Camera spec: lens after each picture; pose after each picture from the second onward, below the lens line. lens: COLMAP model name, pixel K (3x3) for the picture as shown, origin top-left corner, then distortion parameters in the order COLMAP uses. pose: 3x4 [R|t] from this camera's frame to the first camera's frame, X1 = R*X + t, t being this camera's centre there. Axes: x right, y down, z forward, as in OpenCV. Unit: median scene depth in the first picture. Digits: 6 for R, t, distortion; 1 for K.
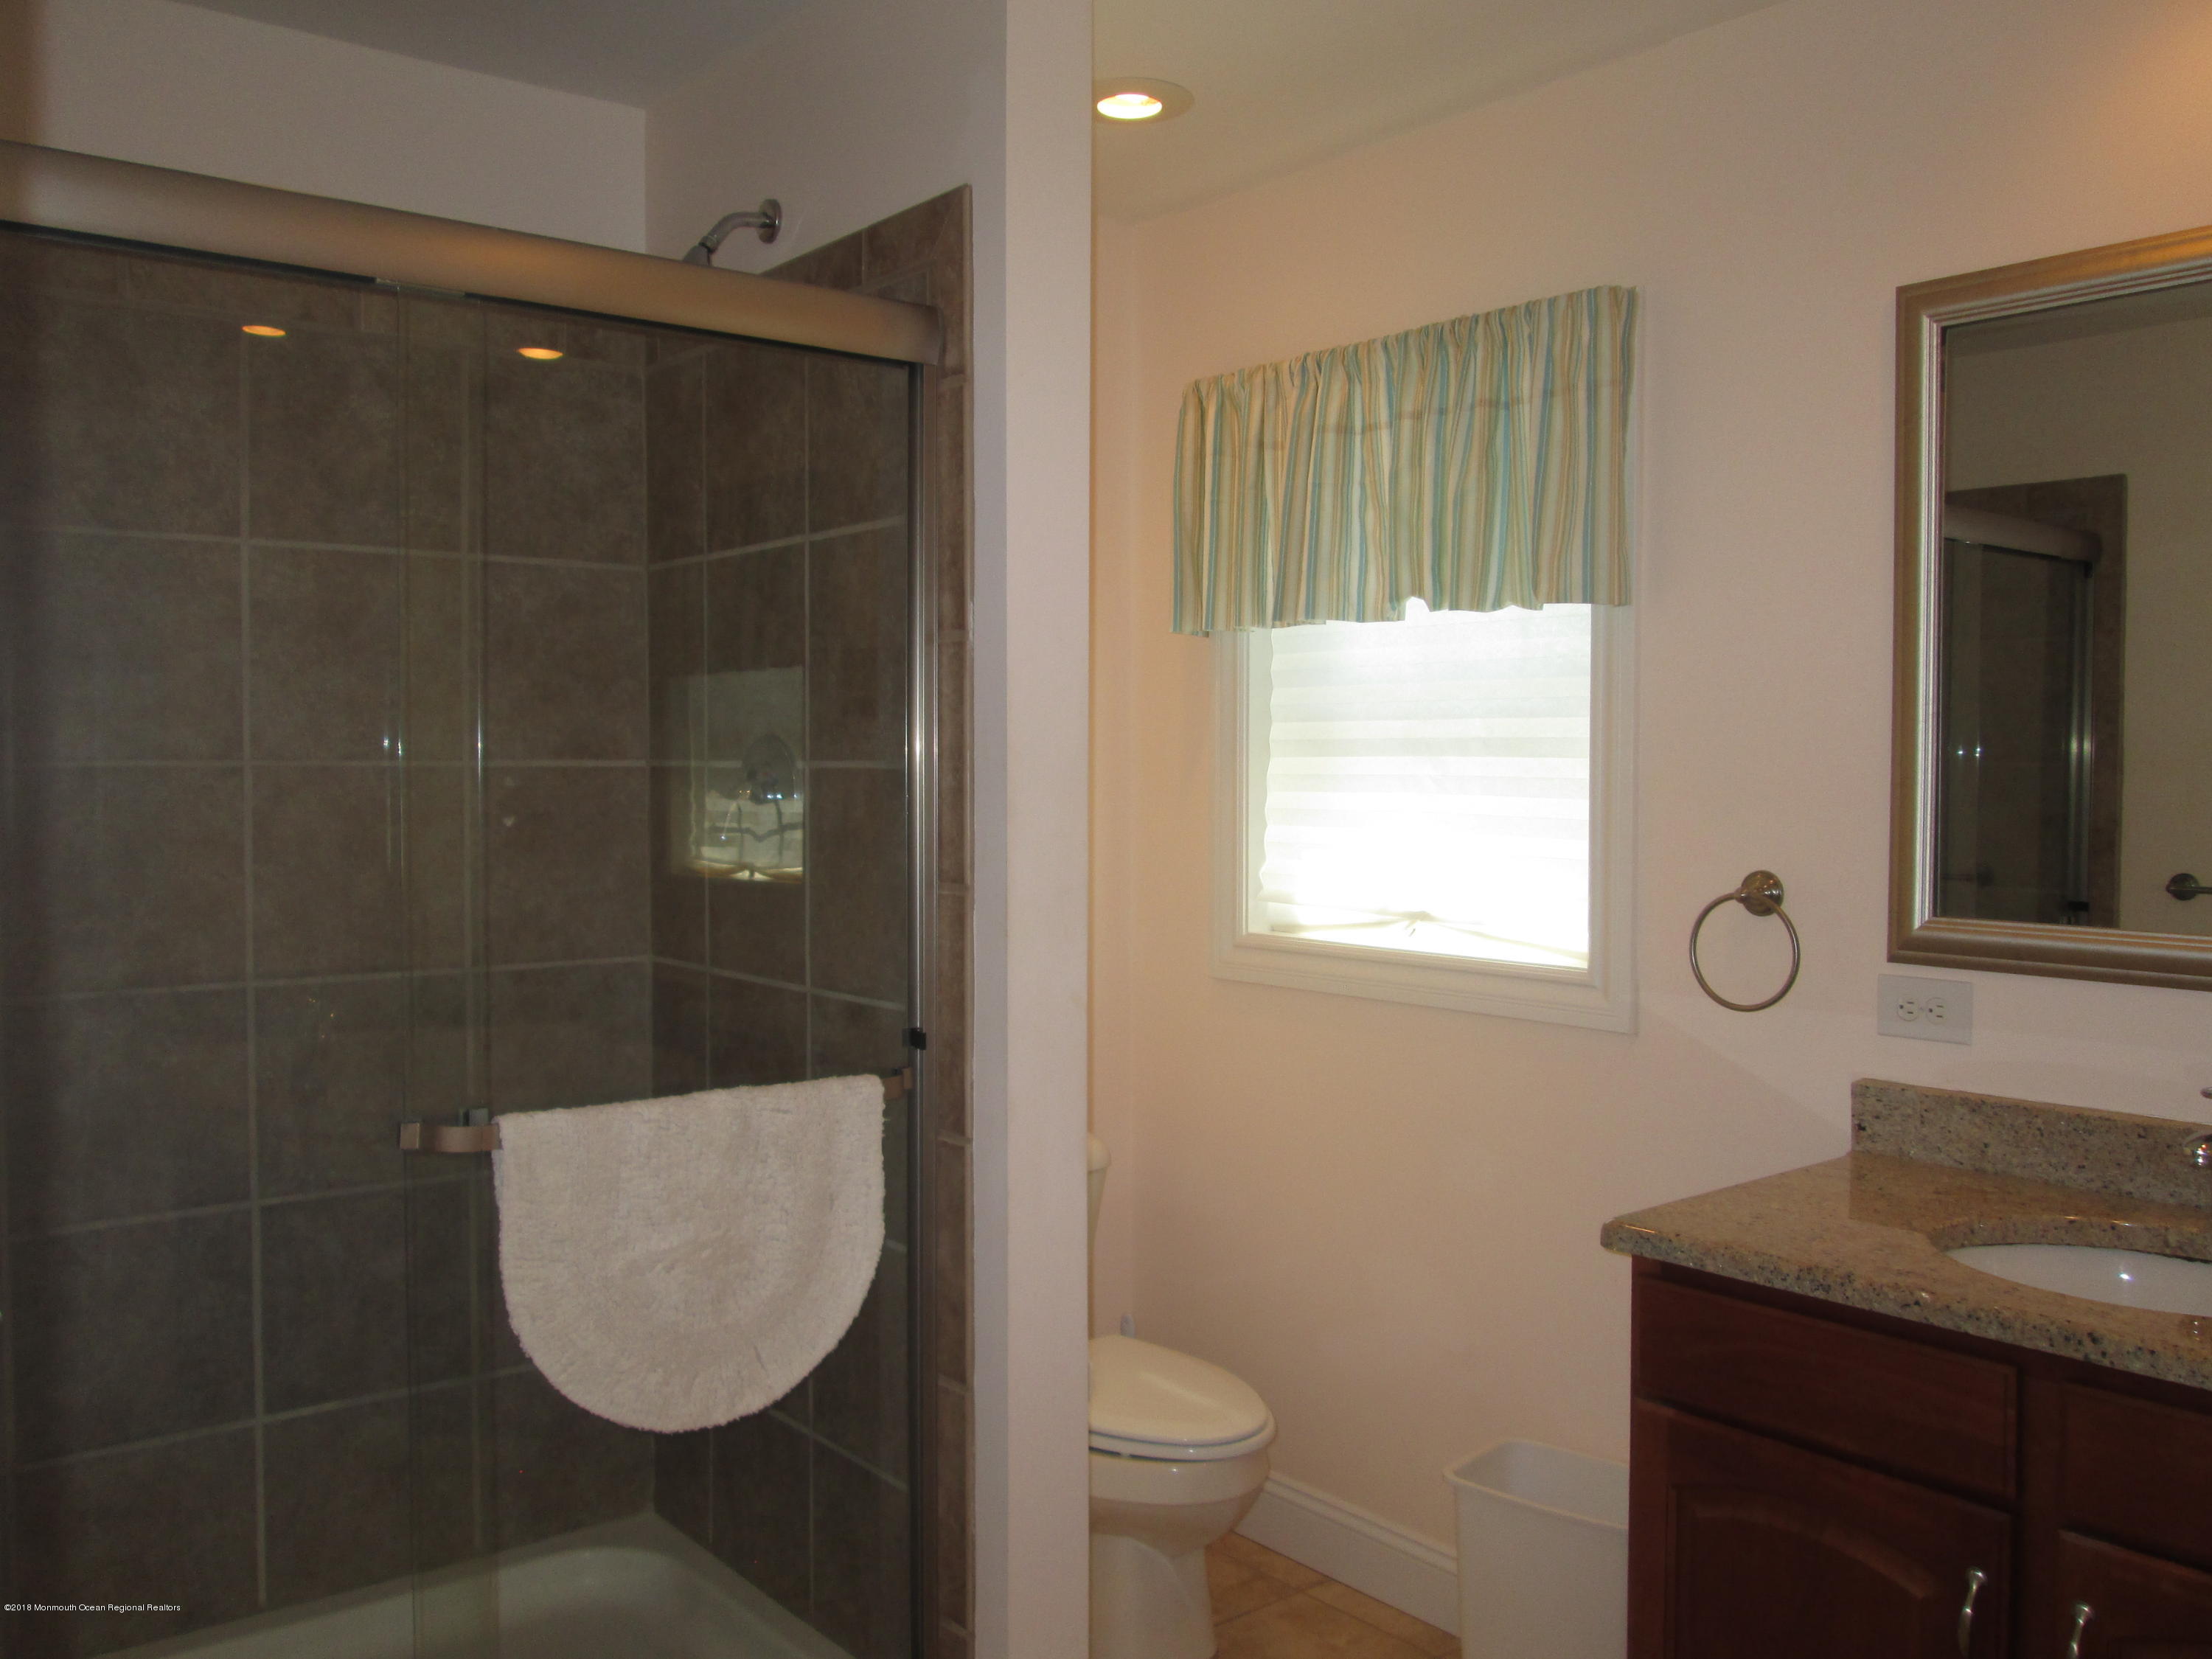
lens RADIAL K [[1821.0, 0, 1106.0], [0, 1821.0, 829.5], [0, 0, 1]] dist [-0.049575, -0.004049]
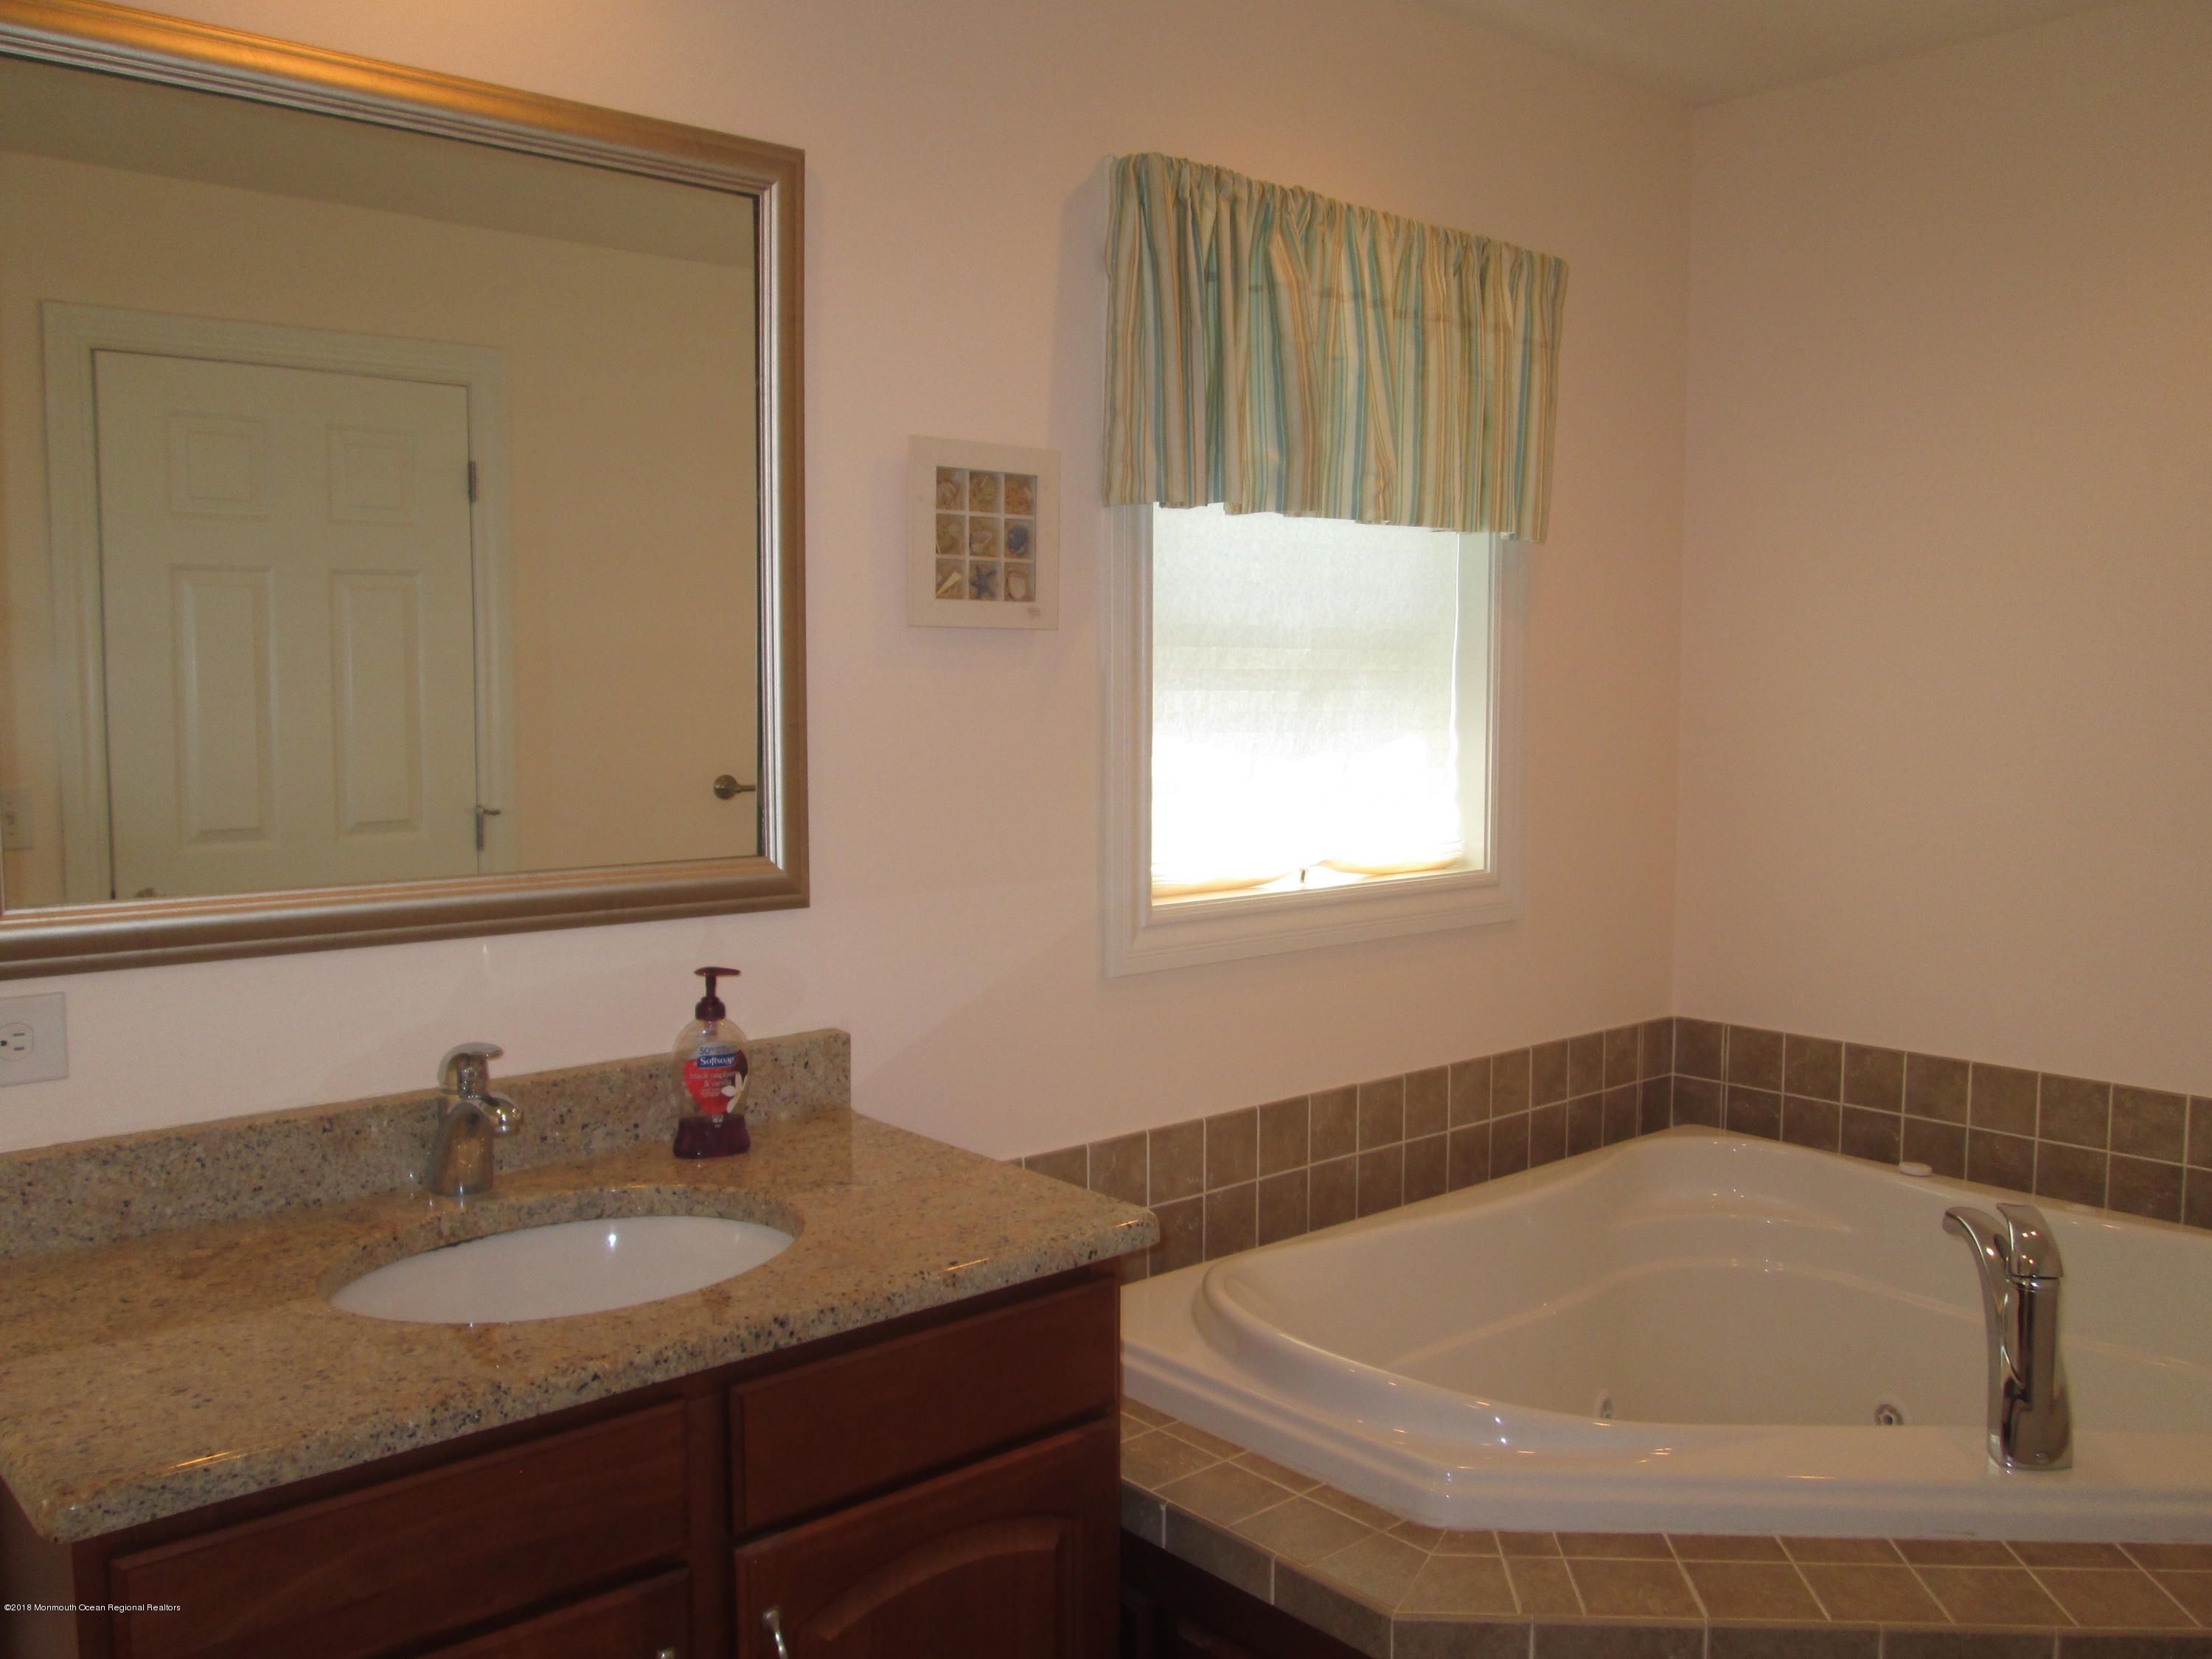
lens RADIAL K [[1904.4, 0, 1106.0], [0, 1904.4, 829.5], [0, 0, 1]] dist [-0.034084, 0.020334]
pose [[-0.052422, -0.094789, 0.994116, -0.393827], [0.027421, 0.994973, 0.096317, -0.056664], [-0.998248, 0.032309, -0.049559, 0.843818]]
